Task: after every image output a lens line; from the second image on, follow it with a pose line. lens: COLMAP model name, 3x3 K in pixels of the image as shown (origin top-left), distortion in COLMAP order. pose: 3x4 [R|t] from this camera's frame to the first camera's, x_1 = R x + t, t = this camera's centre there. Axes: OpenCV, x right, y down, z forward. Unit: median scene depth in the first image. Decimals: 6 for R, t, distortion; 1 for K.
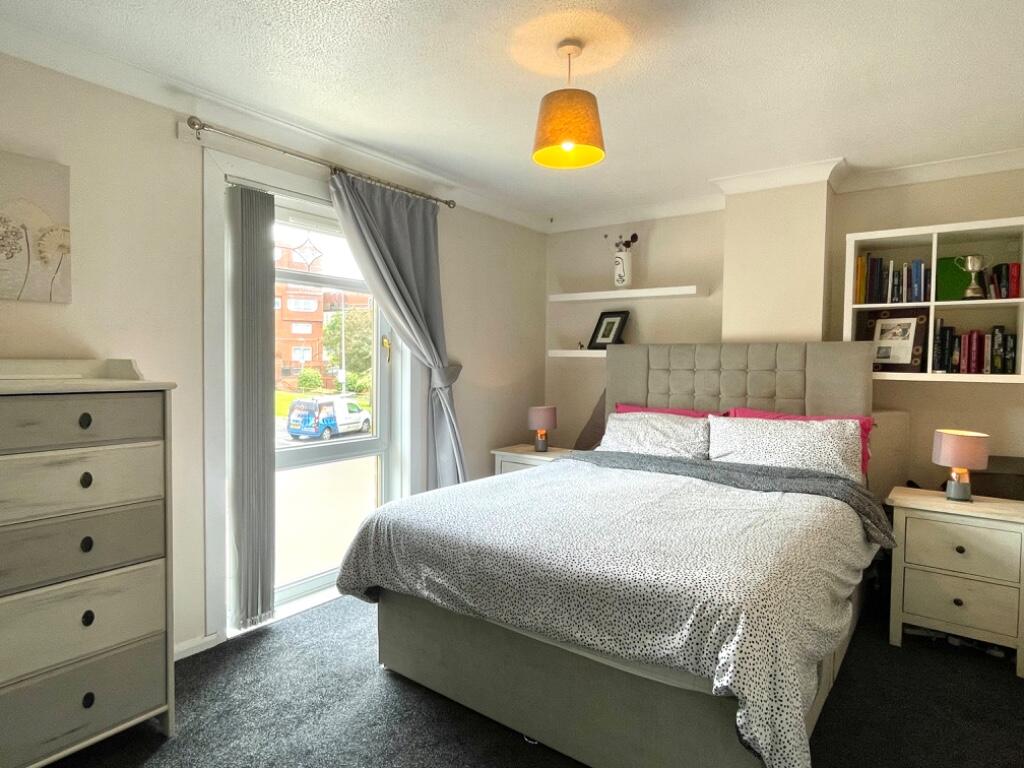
lens RADIAL K [[568.8, 0, 512.9], [0, 568.8, 381.9], [0, 0, 1]] dist [-0.003962, -0.000392]
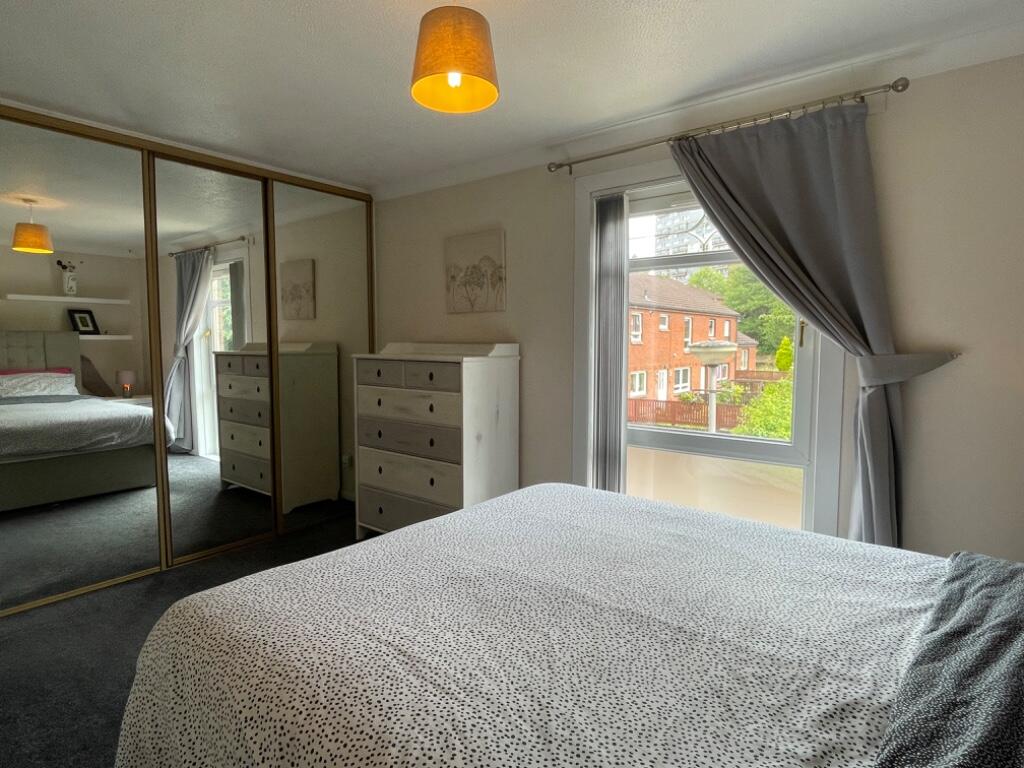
lens RADIAL K [[568.8, 0, 513.0], [0, 568.8, 383.6], [0, 0, 1]] dist [-0.003962, -0.000392]
pose [[-0.023839, 0.066685, -0.997489, 0.718340], [-0.041670, 0.996839, 0.067638, -0.029044], [0.998847, 0.043178, -0.020985, 0.848051]]
